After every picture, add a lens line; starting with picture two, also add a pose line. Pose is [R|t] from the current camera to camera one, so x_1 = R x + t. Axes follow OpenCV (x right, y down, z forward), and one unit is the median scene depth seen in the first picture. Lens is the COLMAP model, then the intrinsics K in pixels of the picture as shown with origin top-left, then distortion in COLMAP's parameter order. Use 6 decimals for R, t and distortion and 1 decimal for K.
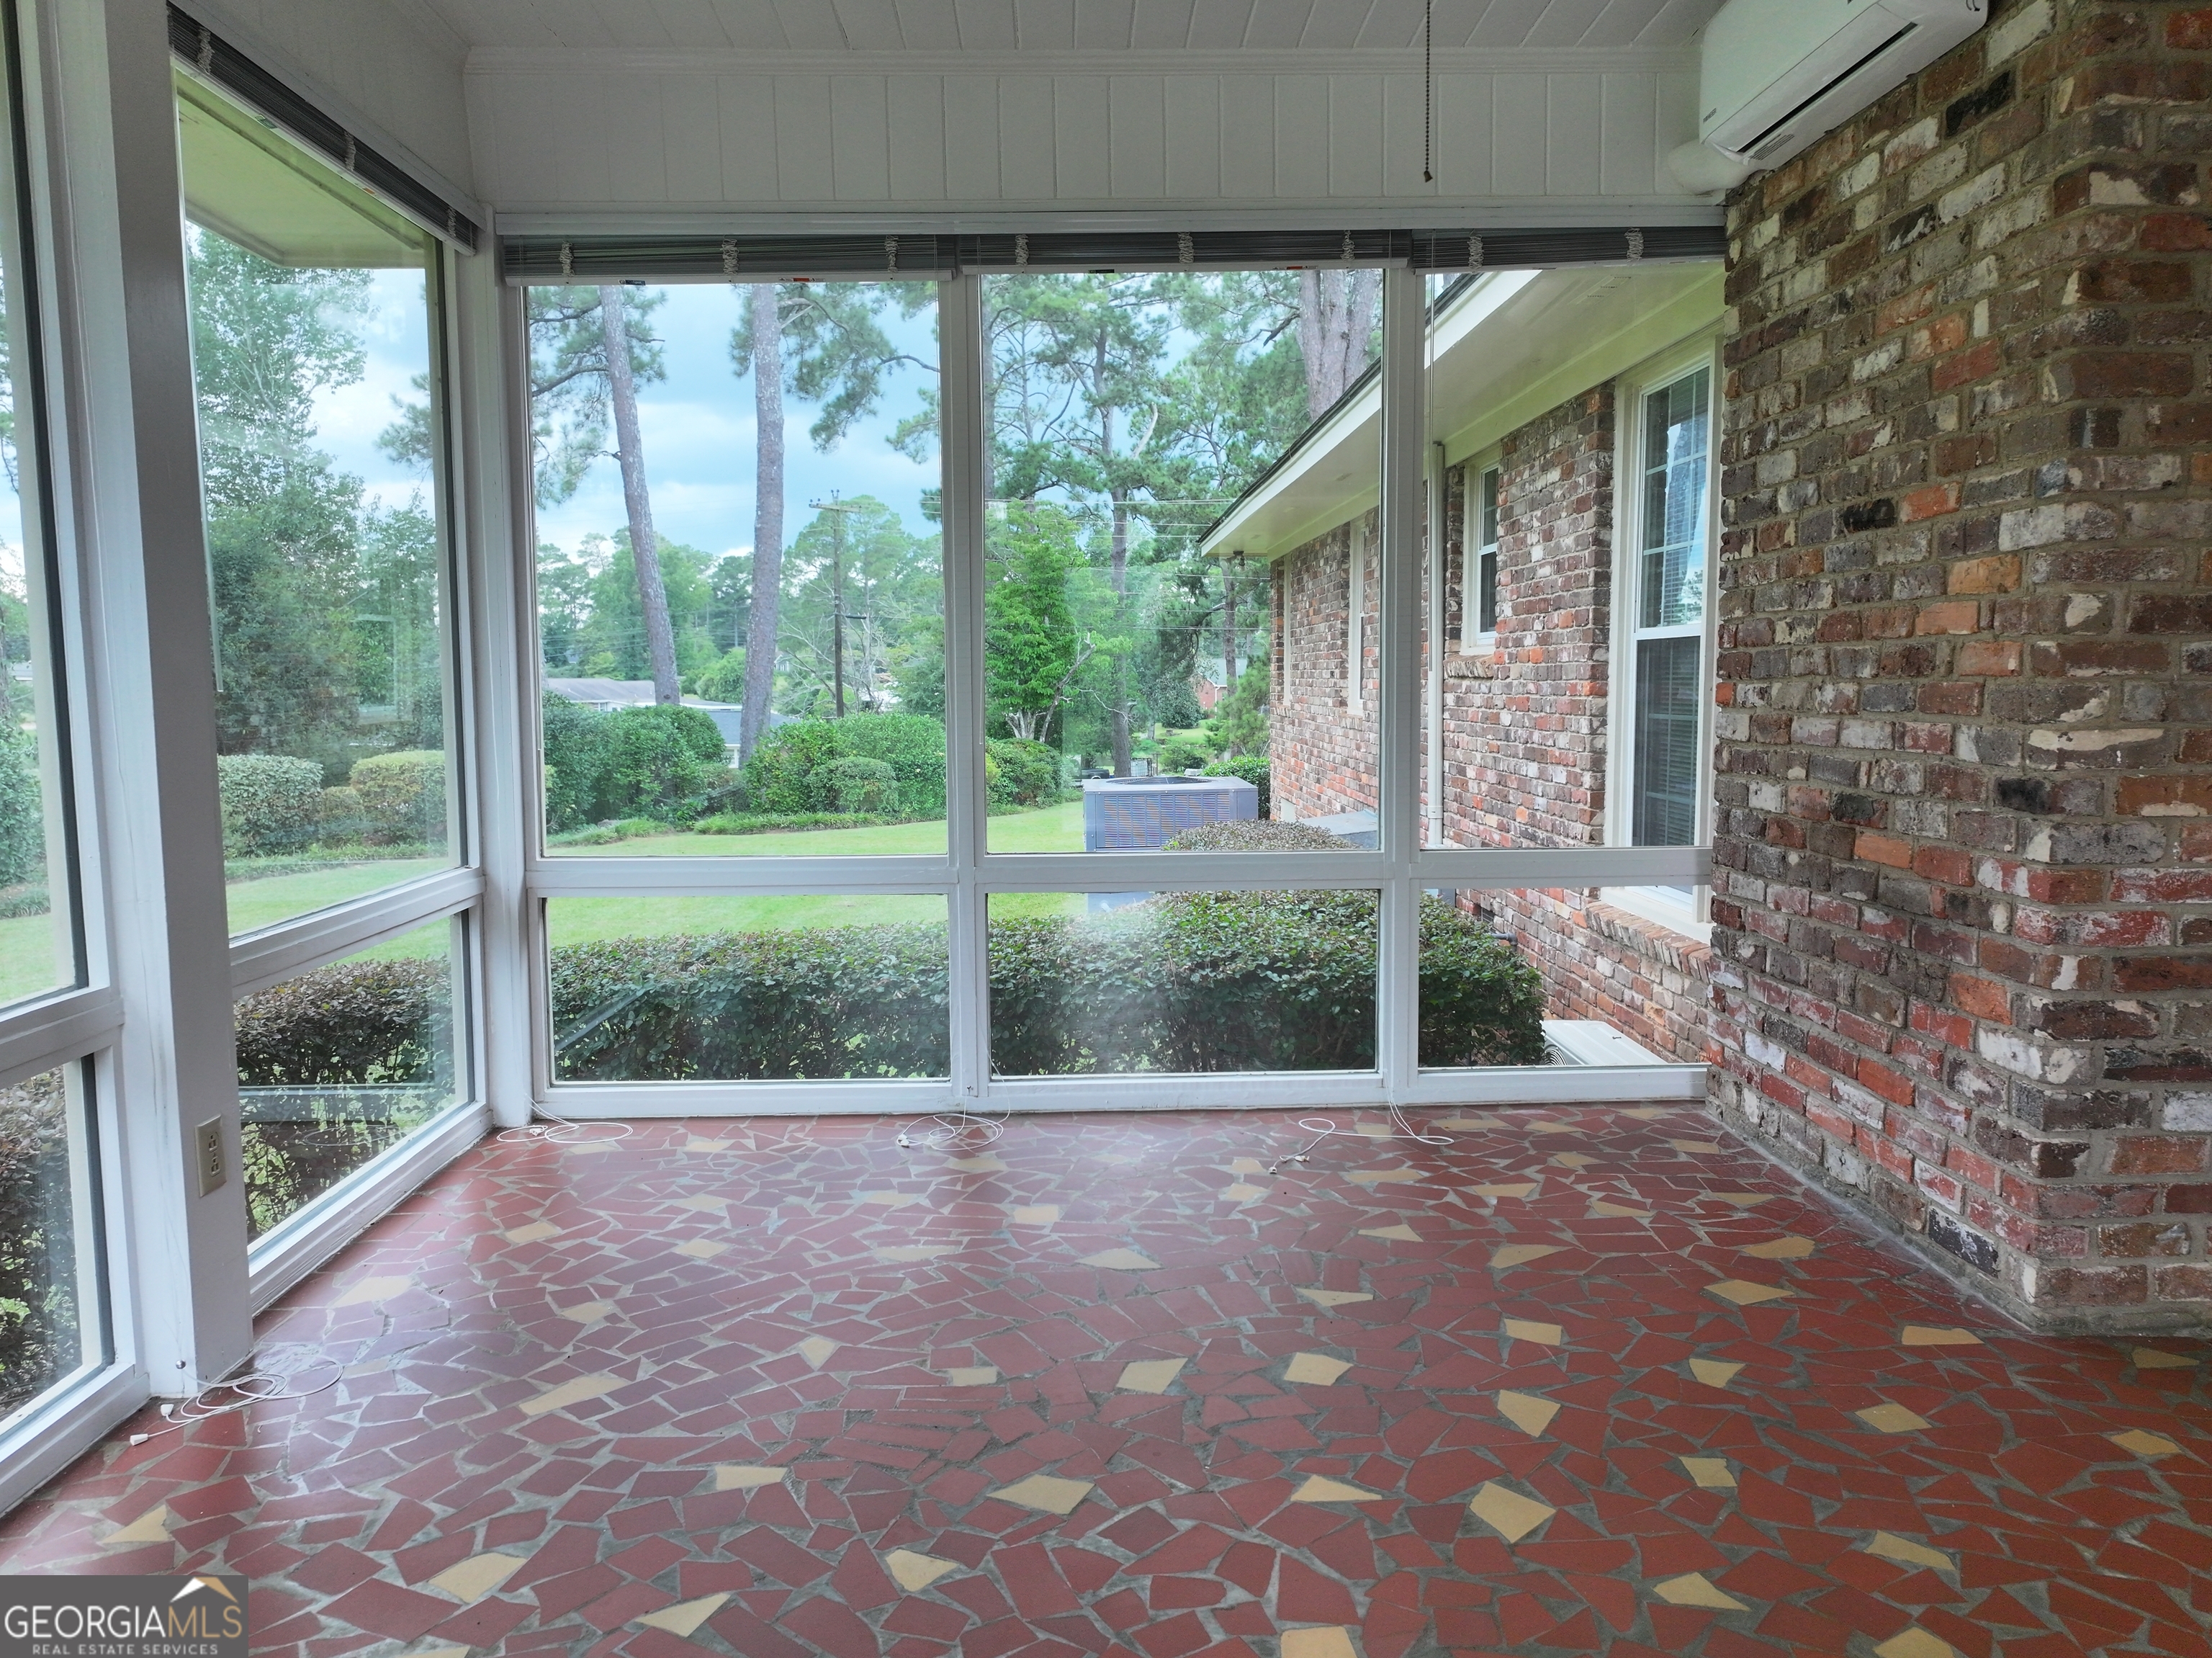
lens RADIAL K [[1556.7, 0, 1120.9], [0, 1556.7, 822.6], [0, 0, 1]] dist [-0.003901, 0.020002]
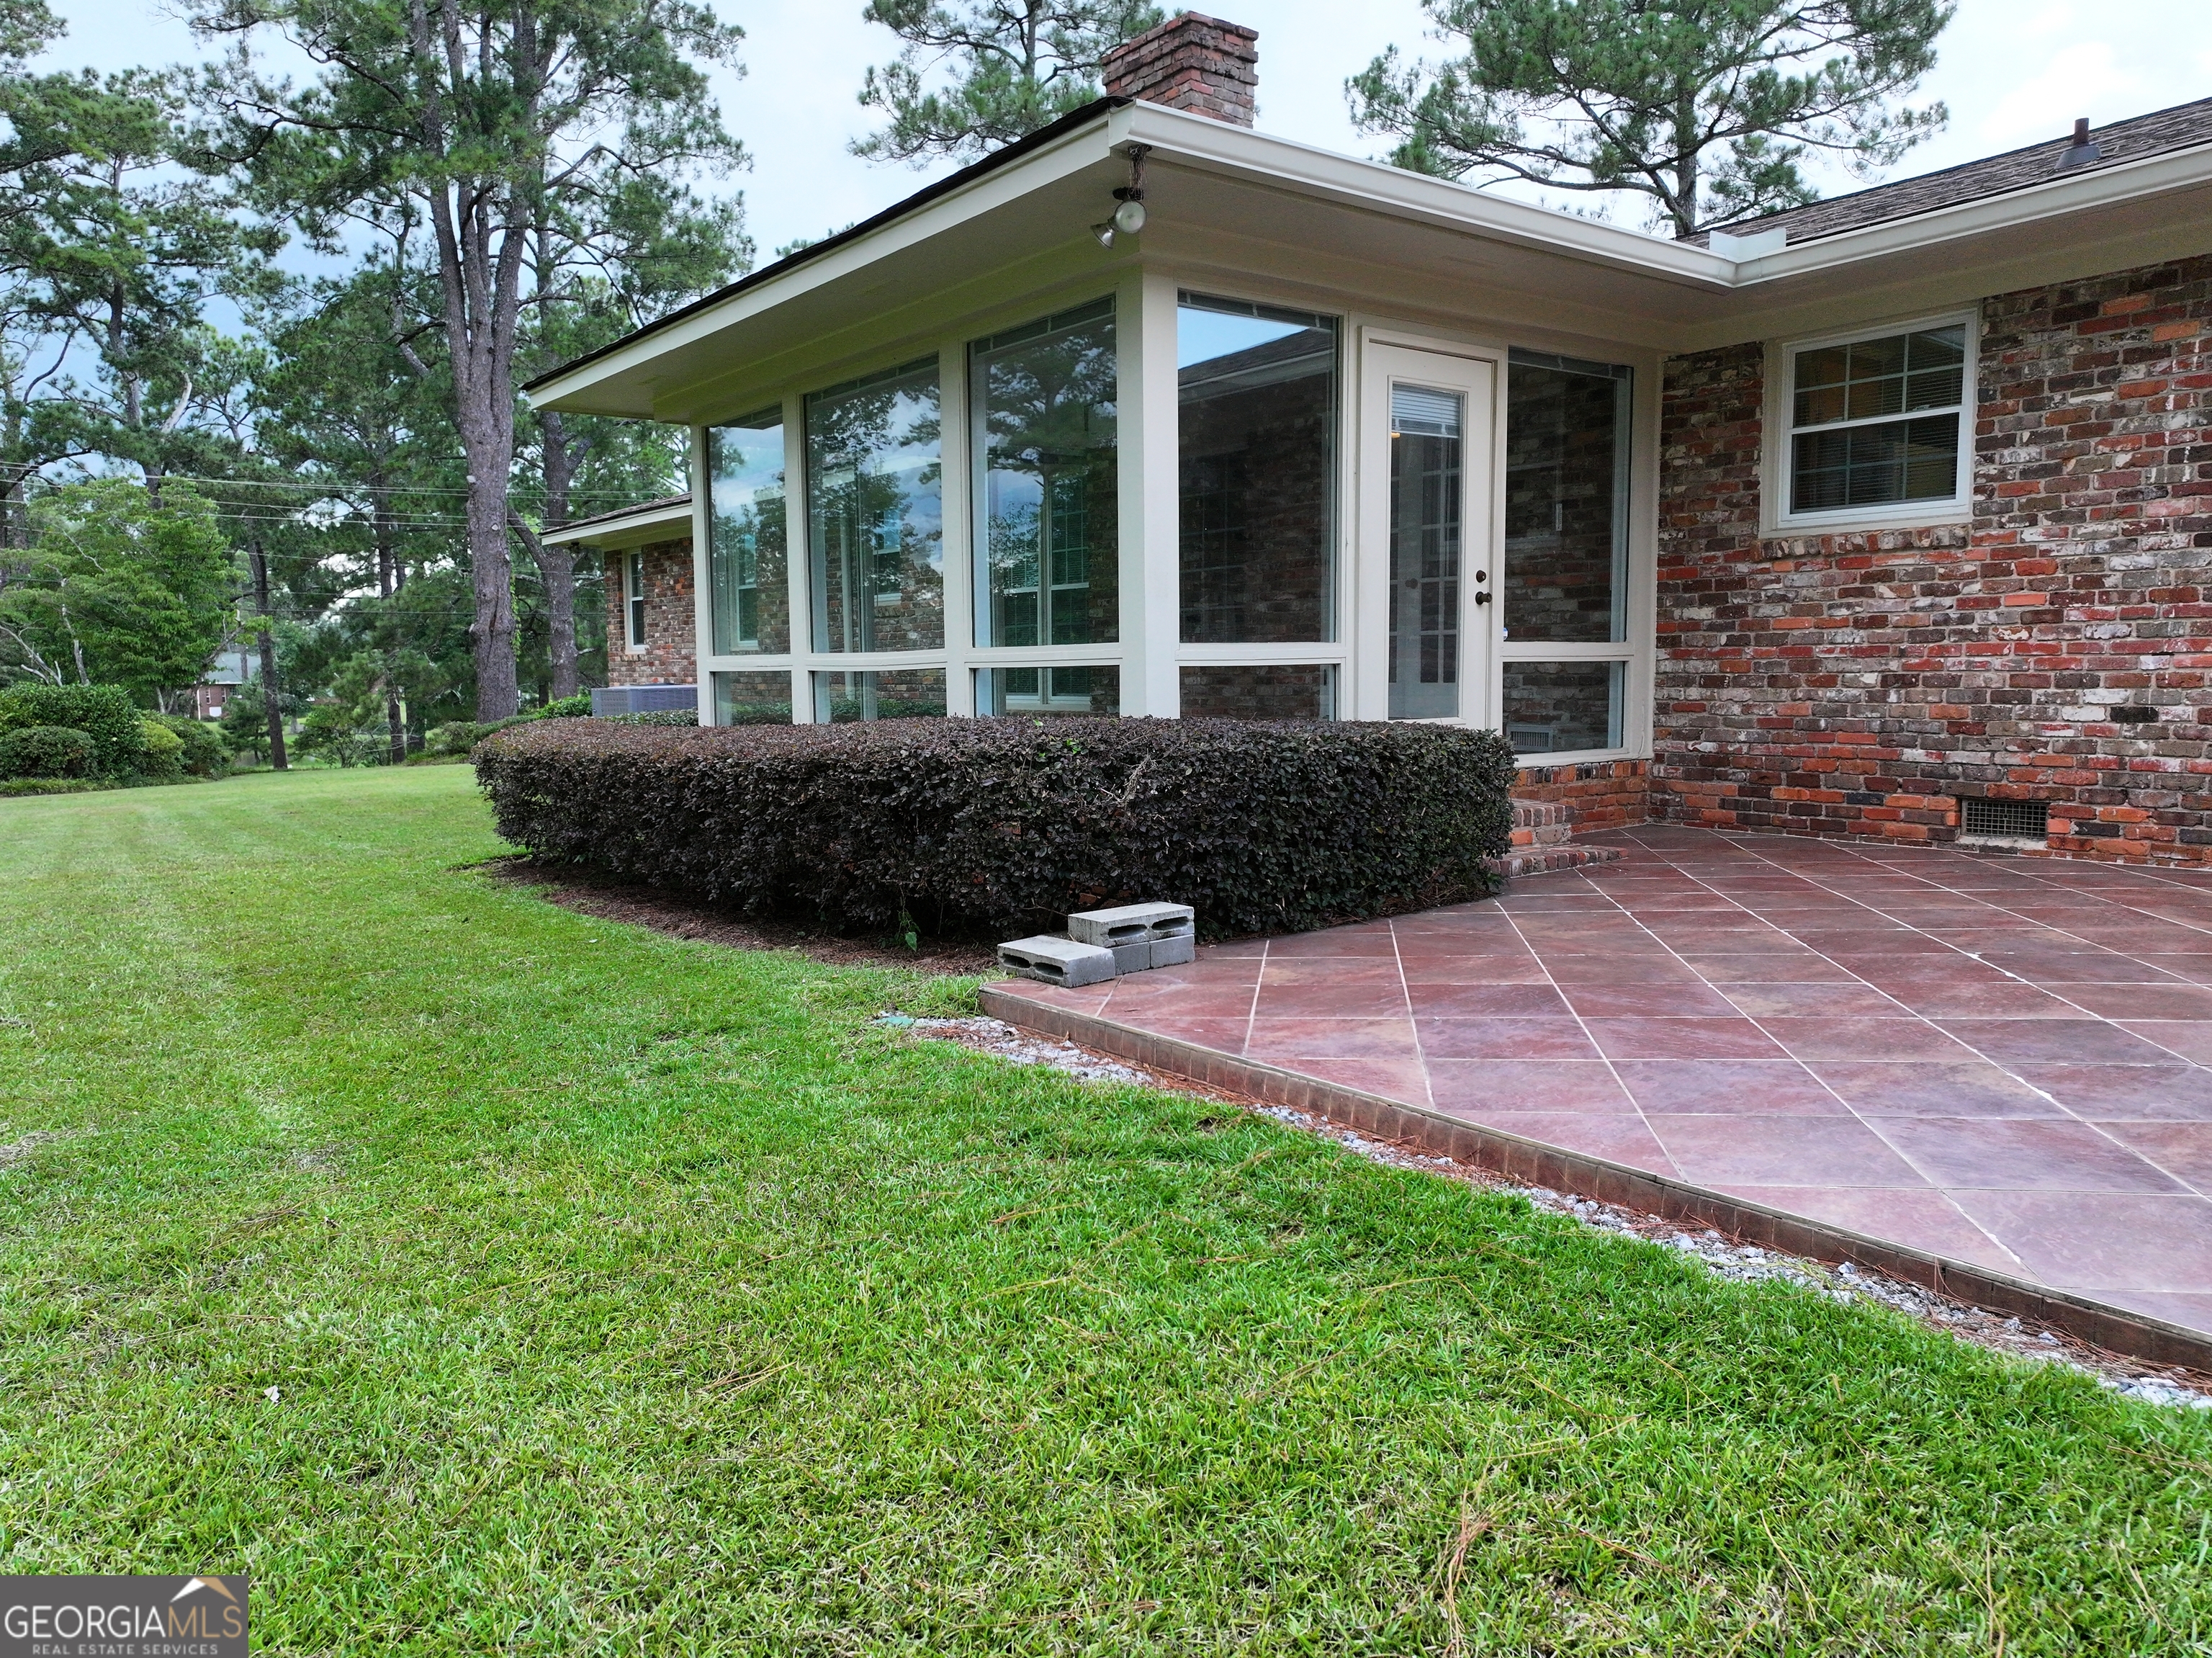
lens RADIAL K [[1556.7, 0, 1116.5], [0, 1556.7, 822.0], [0, 0, 1]] dist [-0.003901, 0.020002]
pose [[0.815690, -0.058624, 0.575512, -1.872441], [0.058460, 0.998112, 0.018815, 0.401051], [-0.575528, 0.018297, 0.817577, -2.123132]]
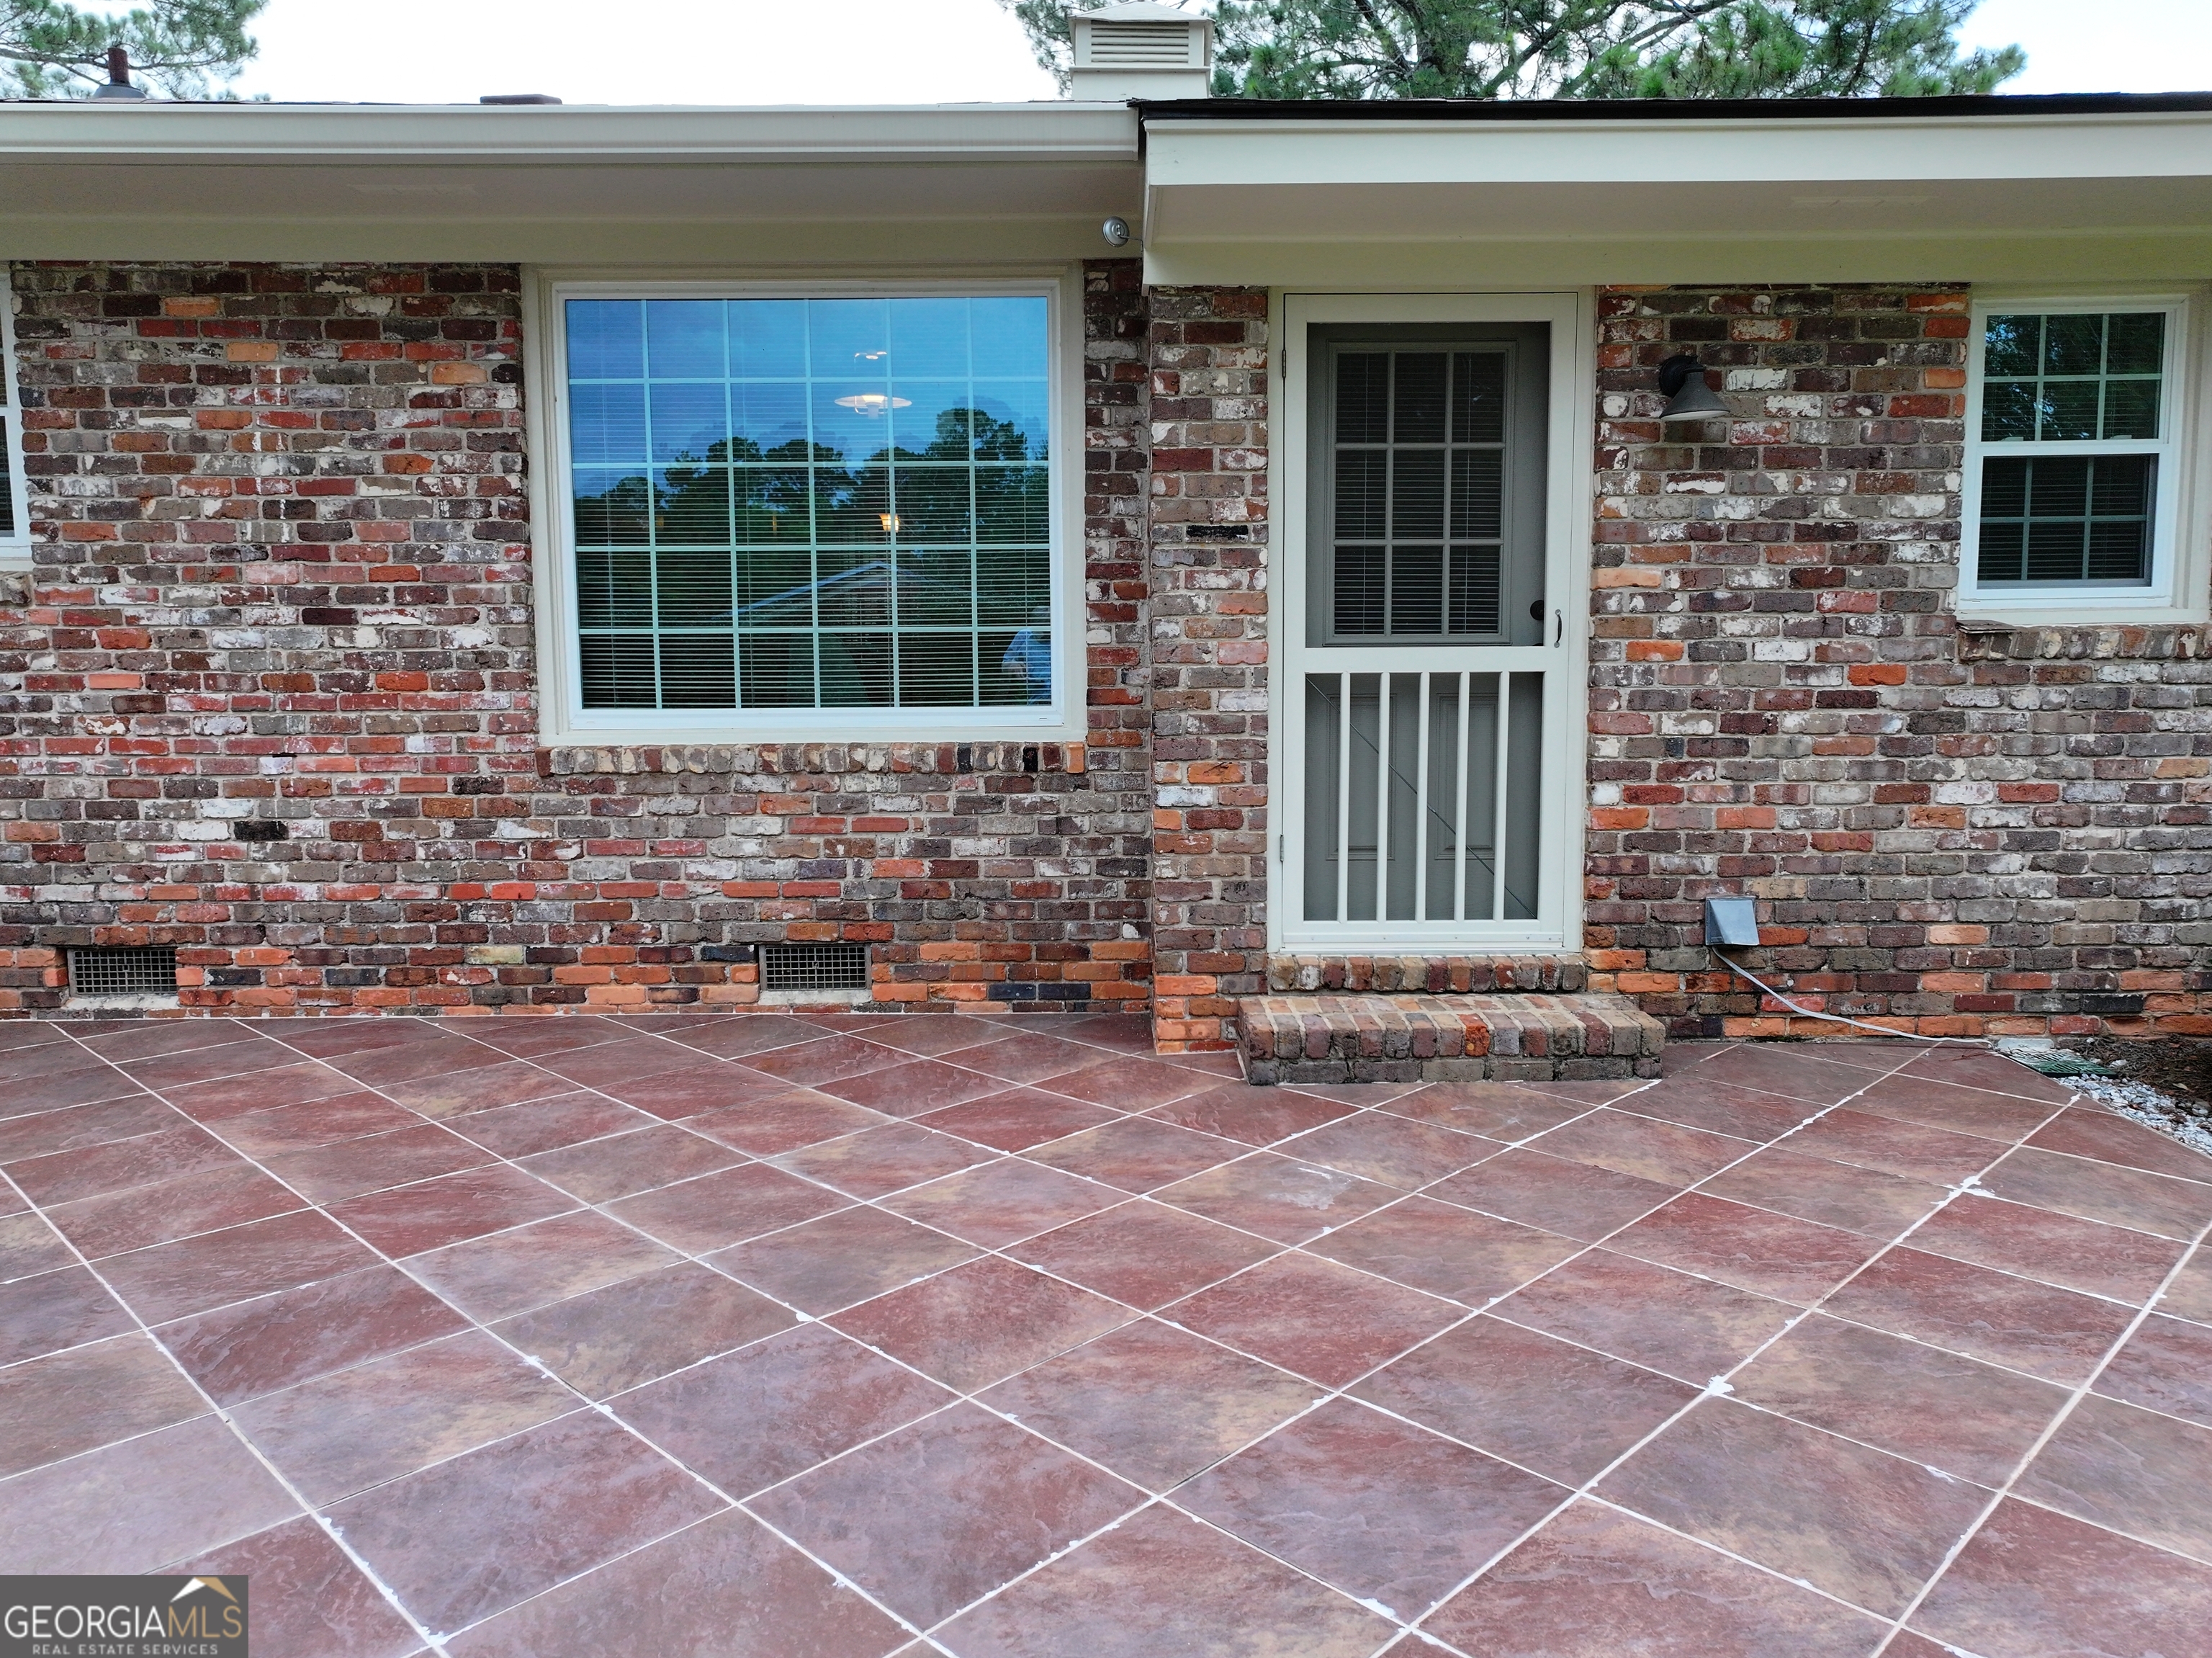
lens RADIAL K [[1556.7, 0, 1108.2], [0, 1556.7, 826.3], [0, 0, 1]] dist [-0.003901, 0.020002]
pose [[0.030593, -0.096883, 0.994825, -1.070626], [0.095859, 0.990988, 0.093562, 0.289667], [-0.994925, 0.092501, 0.039604, -2.169703]]
